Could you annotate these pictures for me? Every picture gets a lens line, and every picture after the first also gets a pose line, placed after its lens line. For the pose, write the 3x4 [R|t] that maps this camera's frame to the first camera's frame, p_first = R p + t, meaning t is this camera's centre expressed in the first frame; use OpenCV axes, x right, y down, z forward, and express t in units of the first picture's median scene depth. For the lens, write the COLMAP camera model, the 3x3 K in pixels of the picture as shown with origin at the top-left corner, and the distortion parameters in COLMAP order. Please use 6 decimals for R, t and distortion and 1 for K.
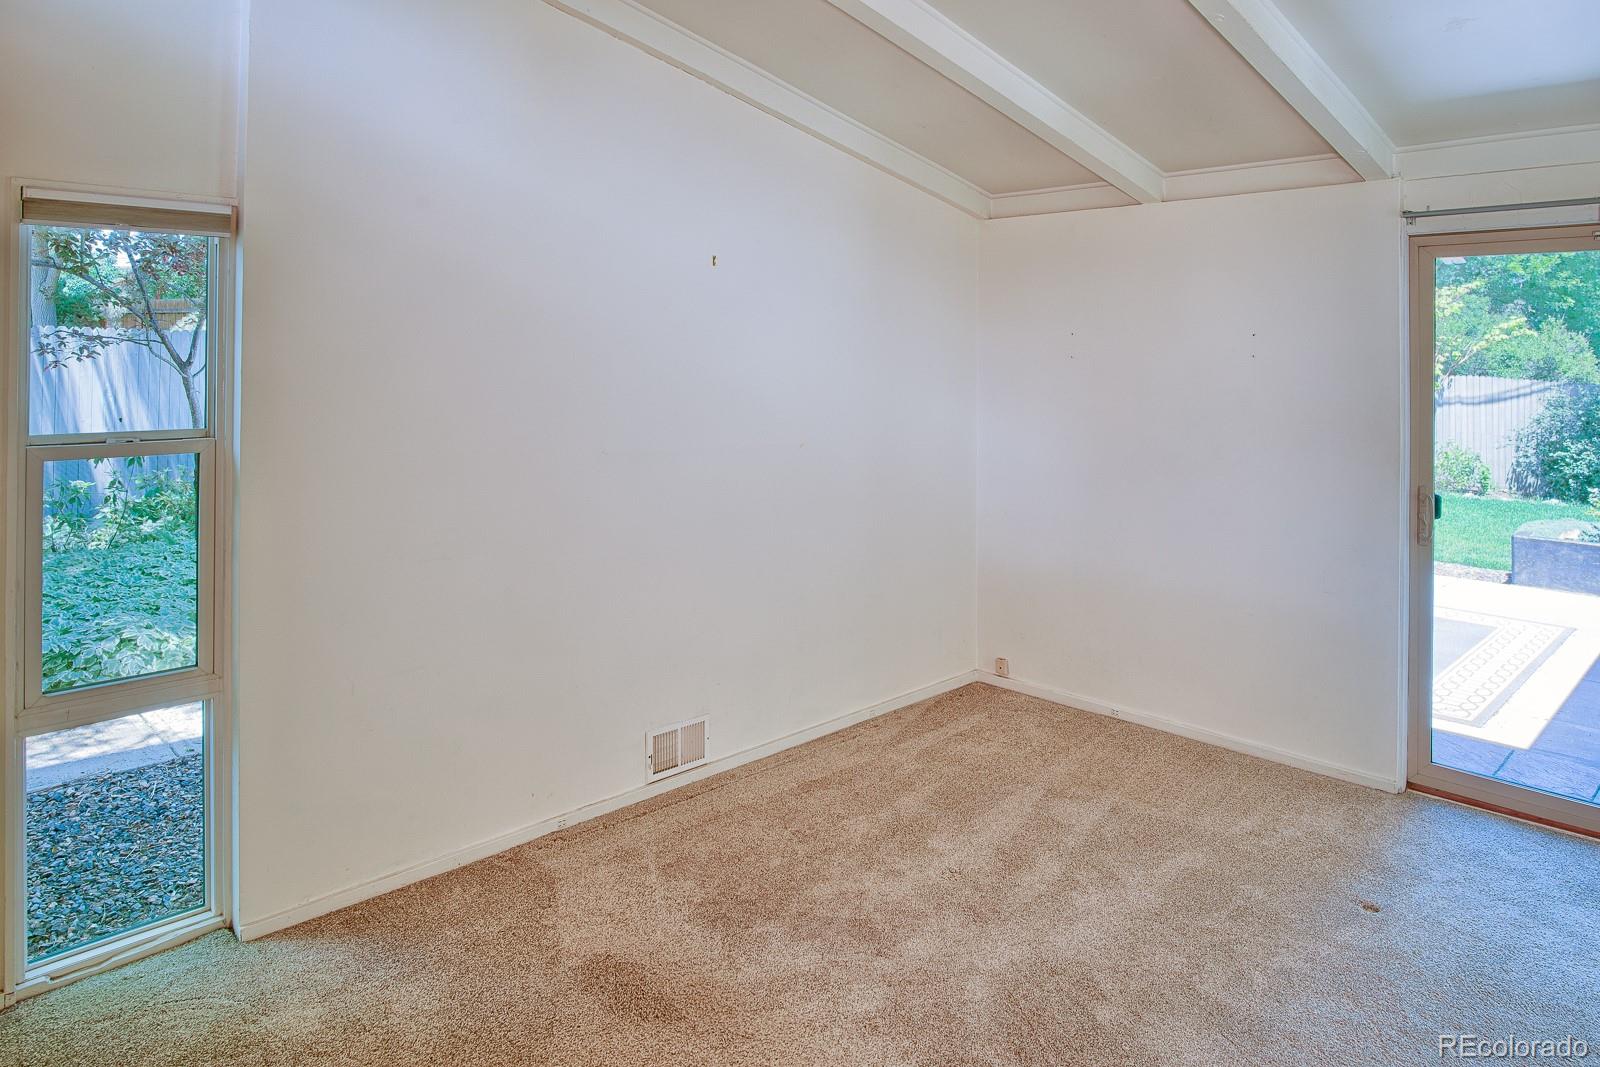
lens RADIAL K [[994.4, 0, 800.0], [0, 994.4, 533.5], [0, 0, 1]] dist [-0.003202, 0.000723]
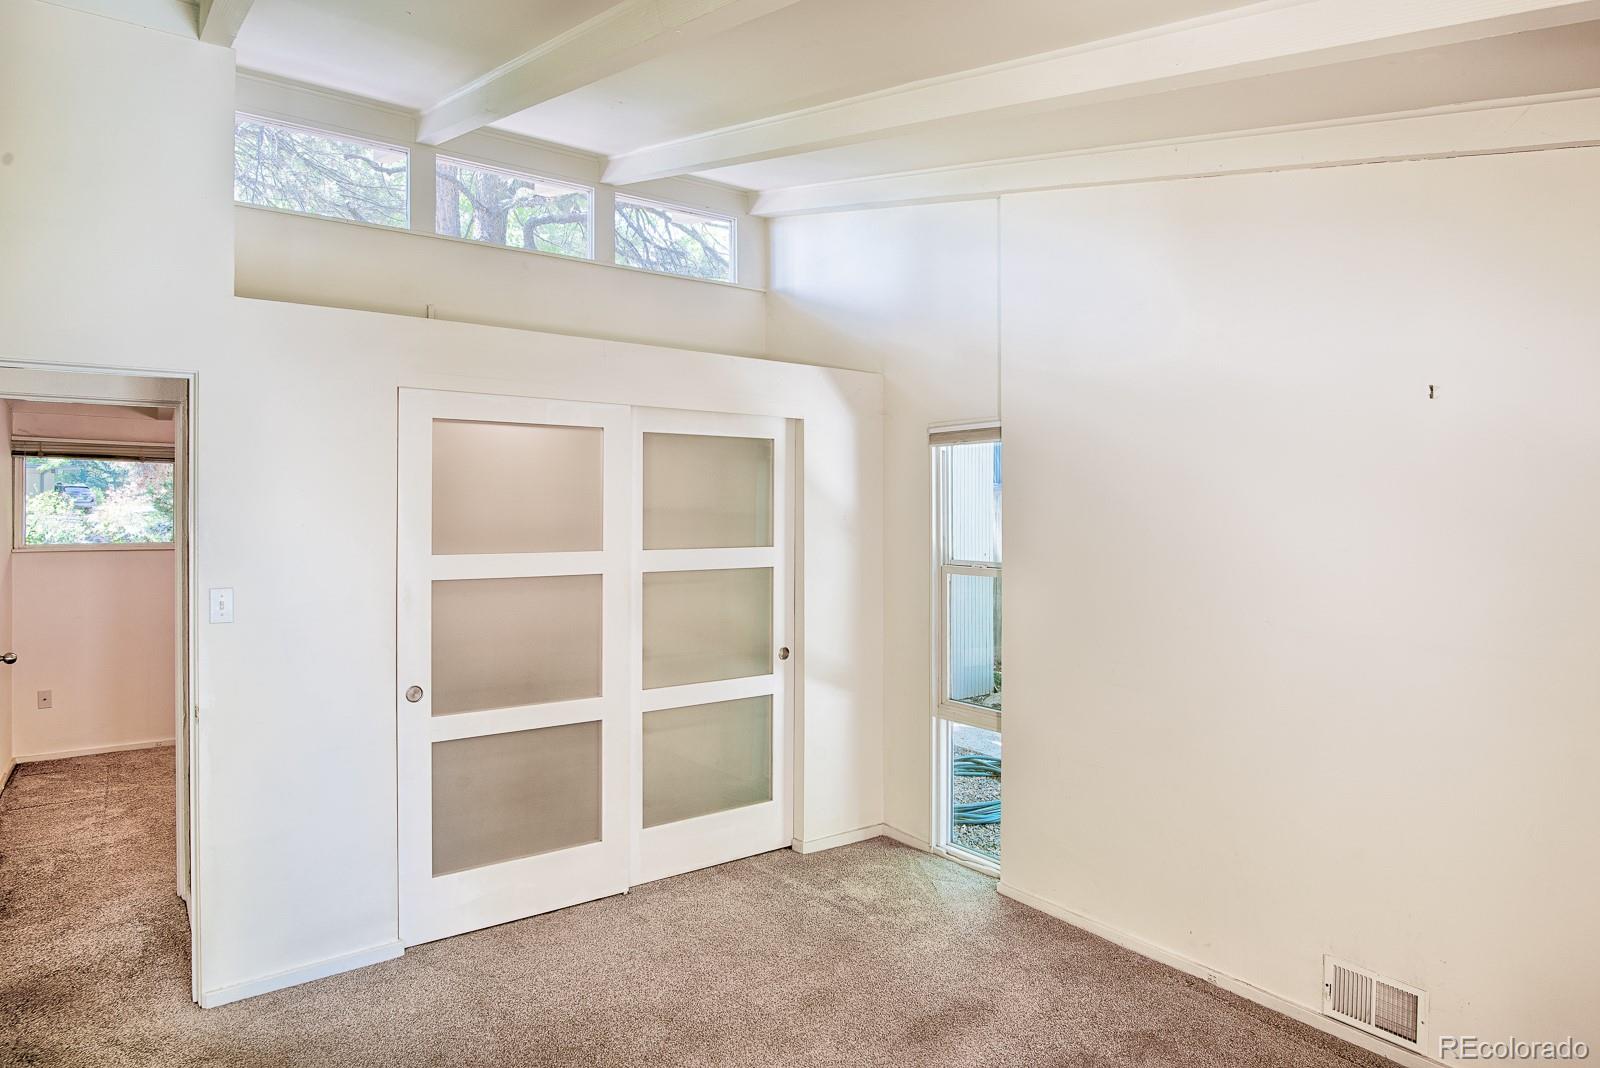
lens RADIAL K [[994.4, 0, 800.0], [0, 994.4, 534.0], [0, 0, 1]] dist [-0.003202, 0.000723]
pose [[-0.134360, 0.020385, -0.990723, 1.034232], [-0.179242, 0.982797, 0.044530, -0.148026], [0.974587, 0.183562, -0.128395, 0.852202]]
